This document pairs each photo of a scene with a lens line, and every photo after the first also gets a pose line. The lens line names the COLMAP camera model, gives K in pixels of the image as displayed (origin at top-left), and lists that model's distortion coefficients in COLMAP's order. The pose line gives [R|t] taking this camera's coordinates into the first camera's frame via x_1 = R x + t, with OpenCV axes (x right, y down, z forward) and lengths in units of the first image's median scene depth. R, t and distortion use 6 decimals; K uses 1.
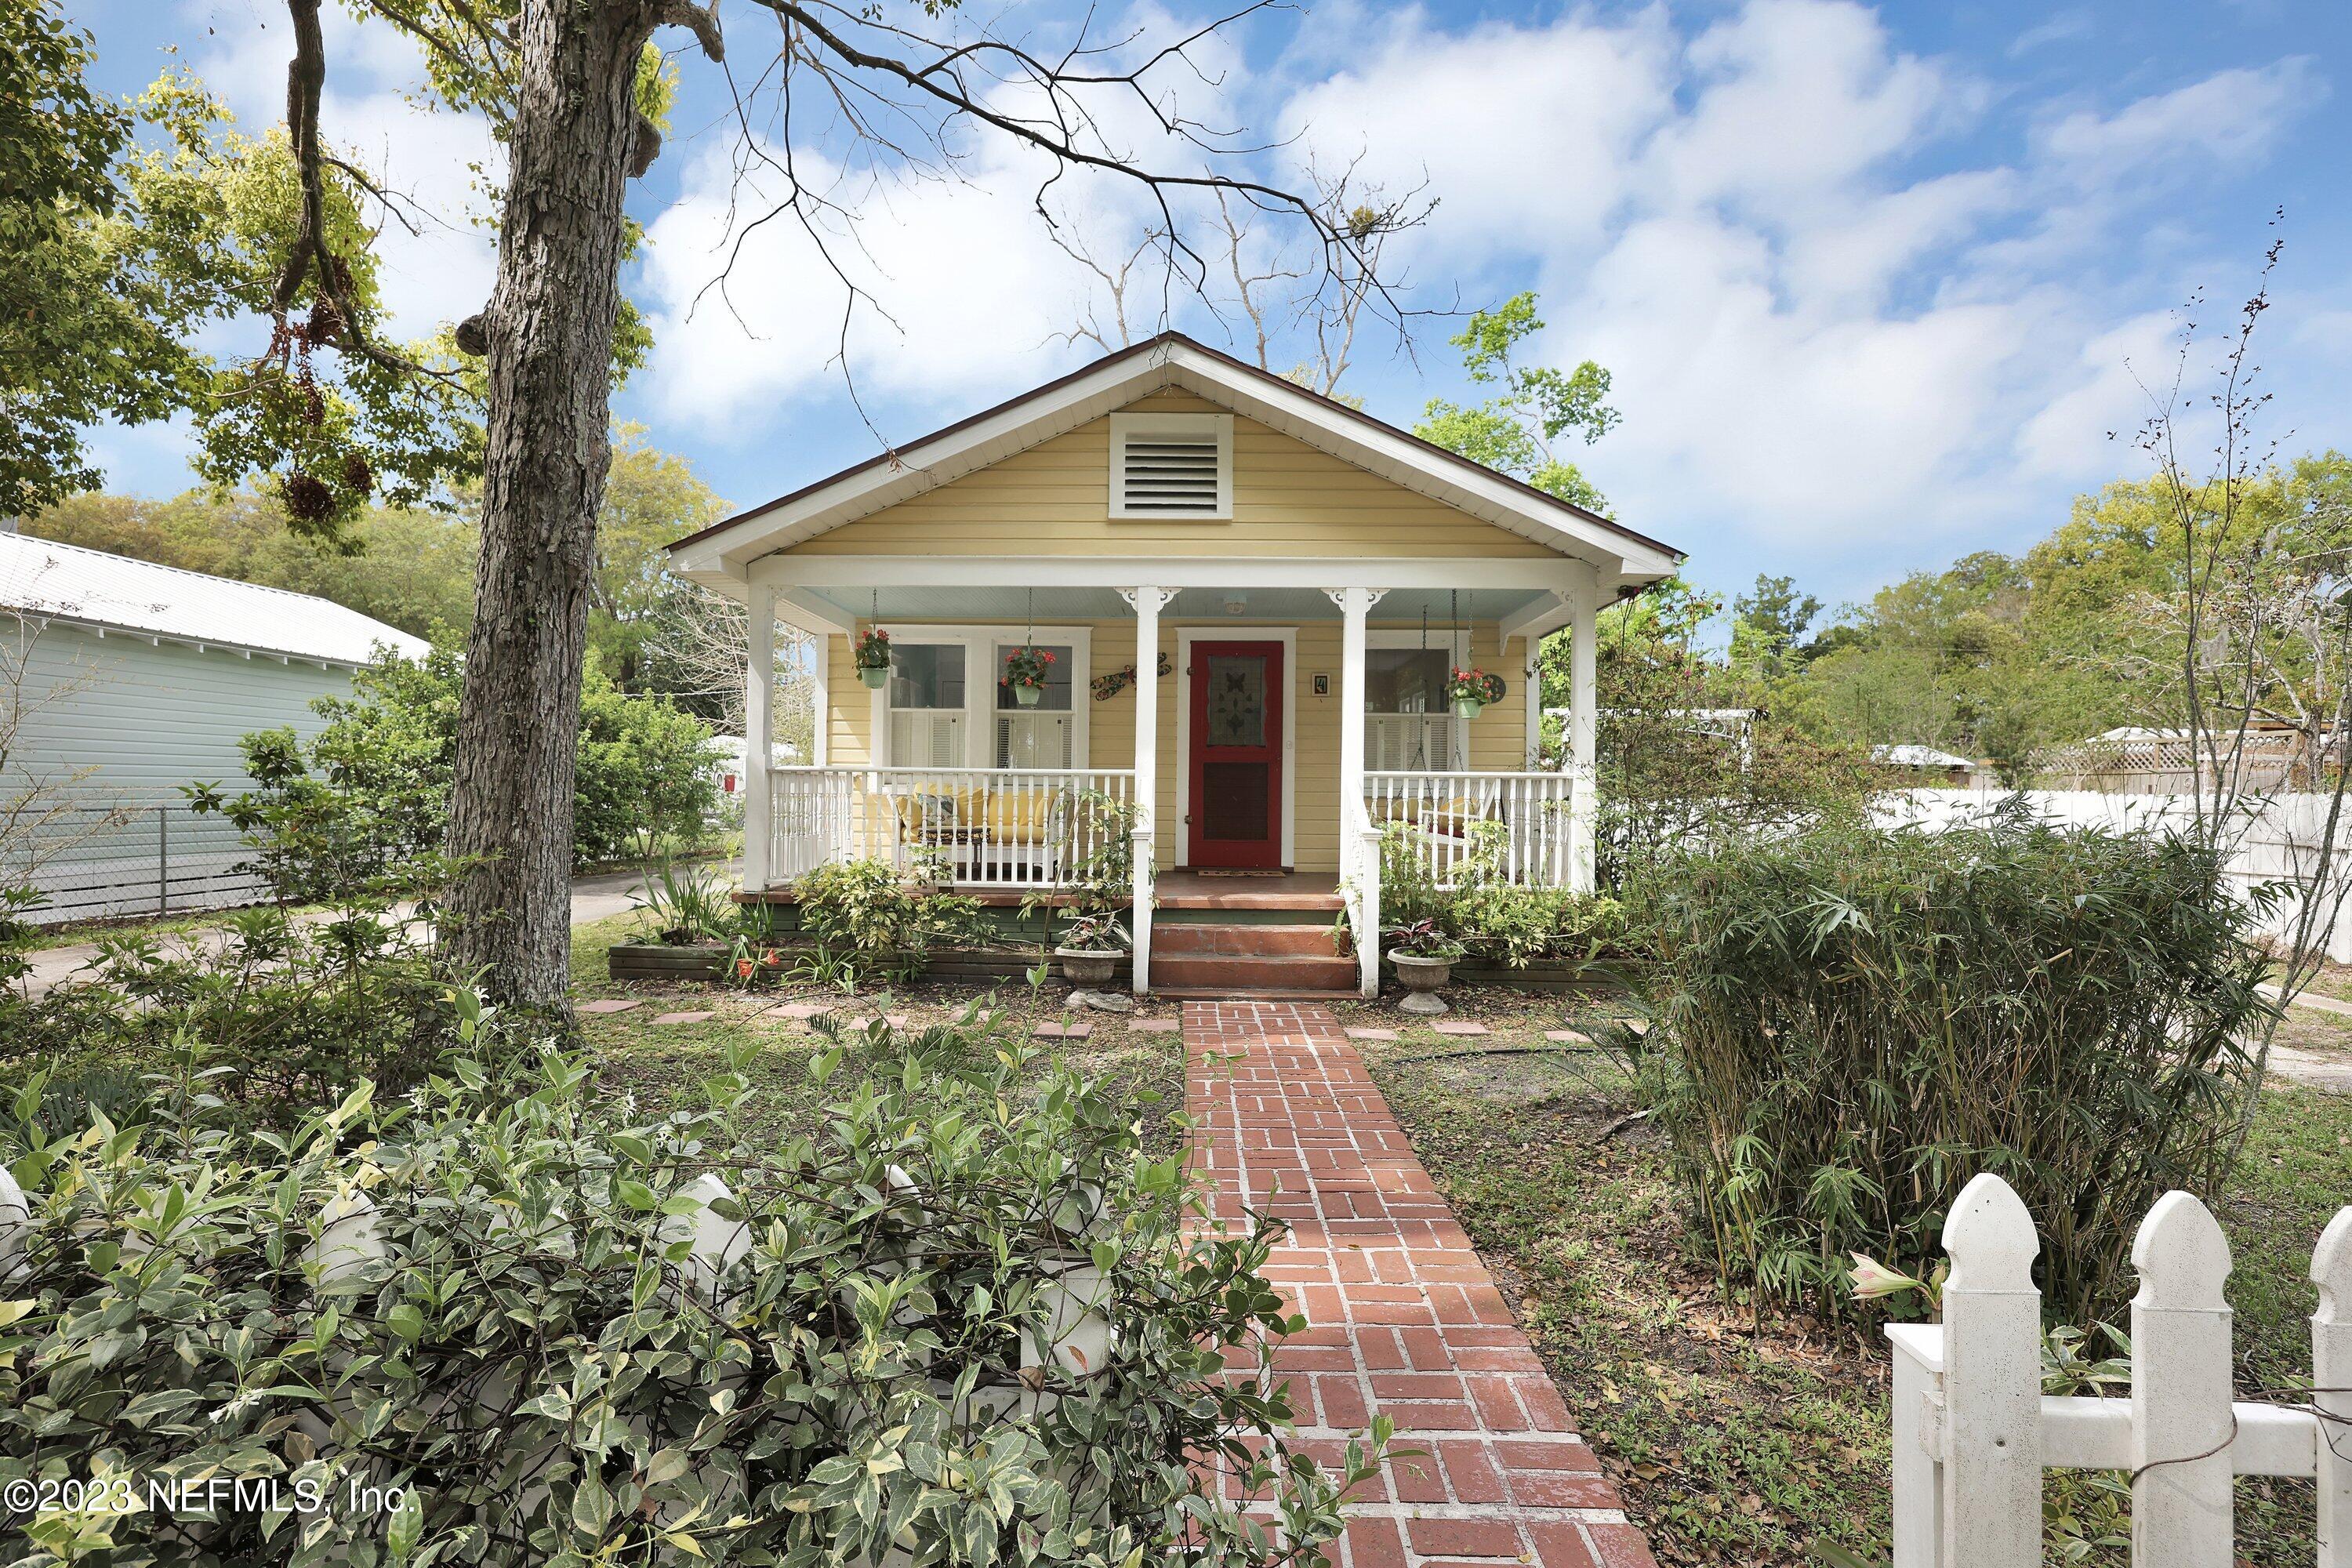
lens RADIAL K [[1147.6, 0, 1177.4], [0, 1147.6, 789.8], [0, 0, 1]] dist [-0.002741, -0.000014]
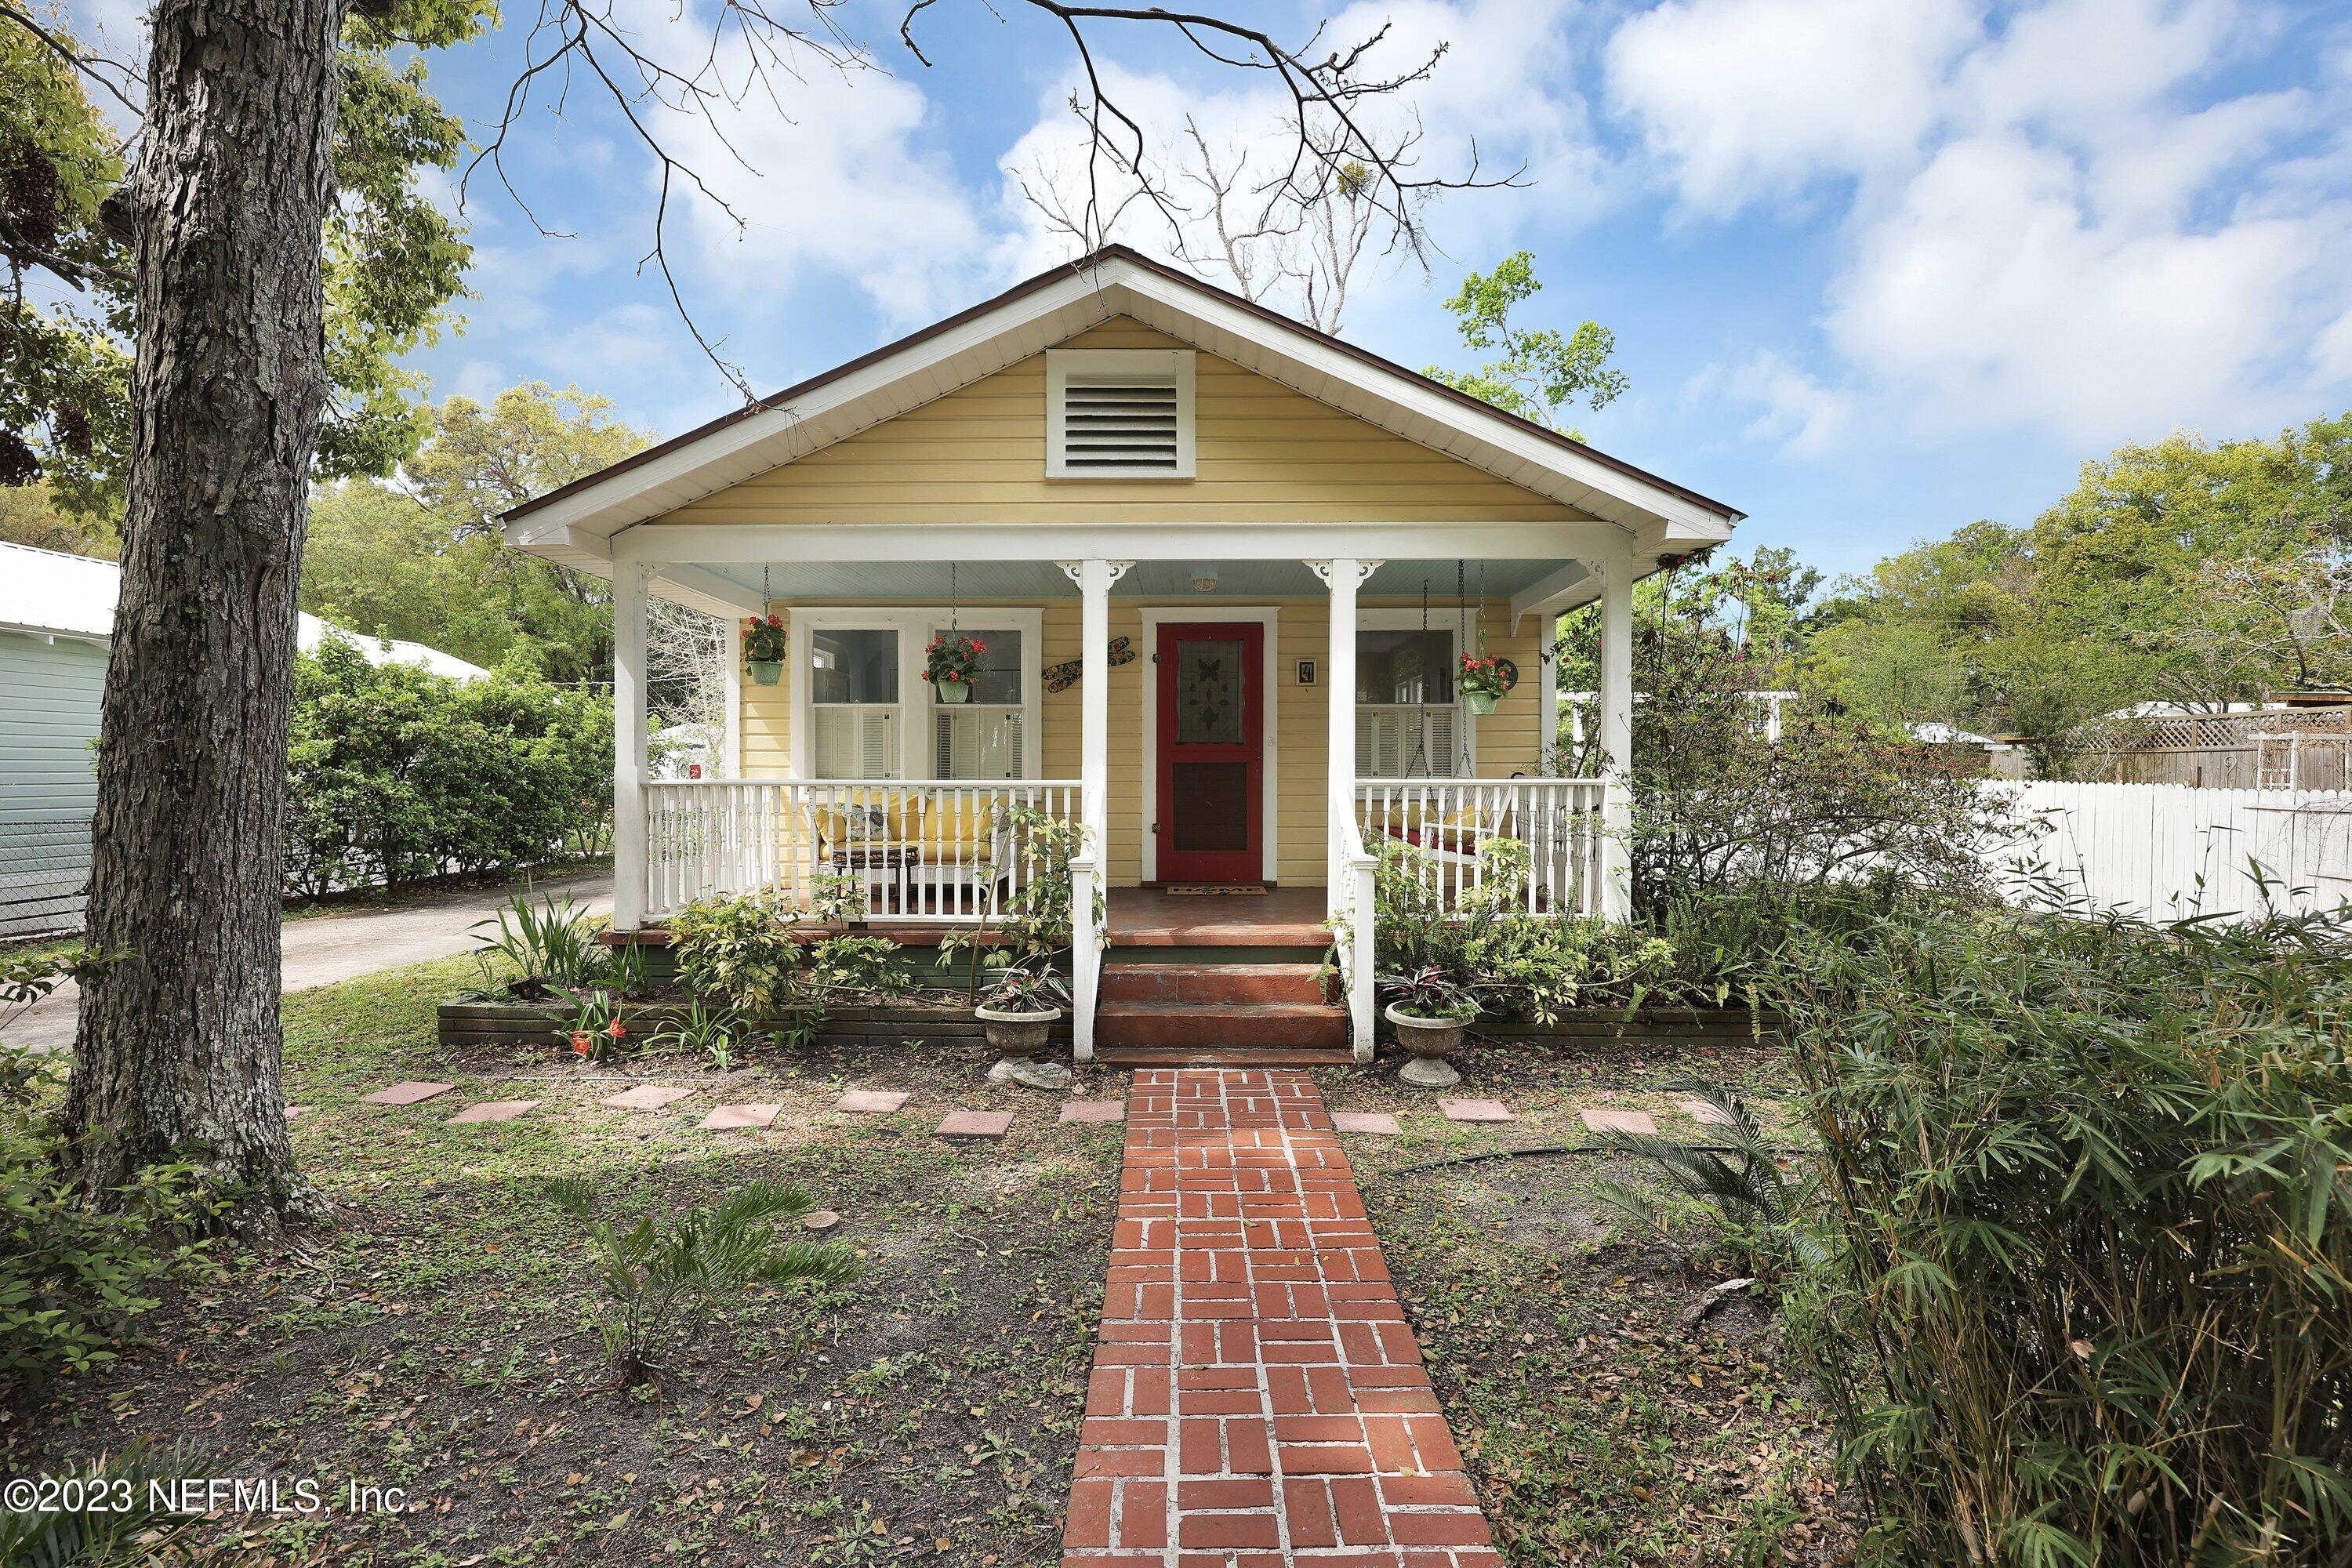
lens RADIAL K [[1147.6, 0, 1180.4], [0, 1147.6, 793.0], [0, 0, 1]] dist [-0.002741, -0.000014]
pose [[0.999932, -0.009729, 0.006436, 0.030253], [0.009585, 0.999712, 0.022002, -0.026277], [-0.006648, -0.021939, 0.999737, 0.167981]]
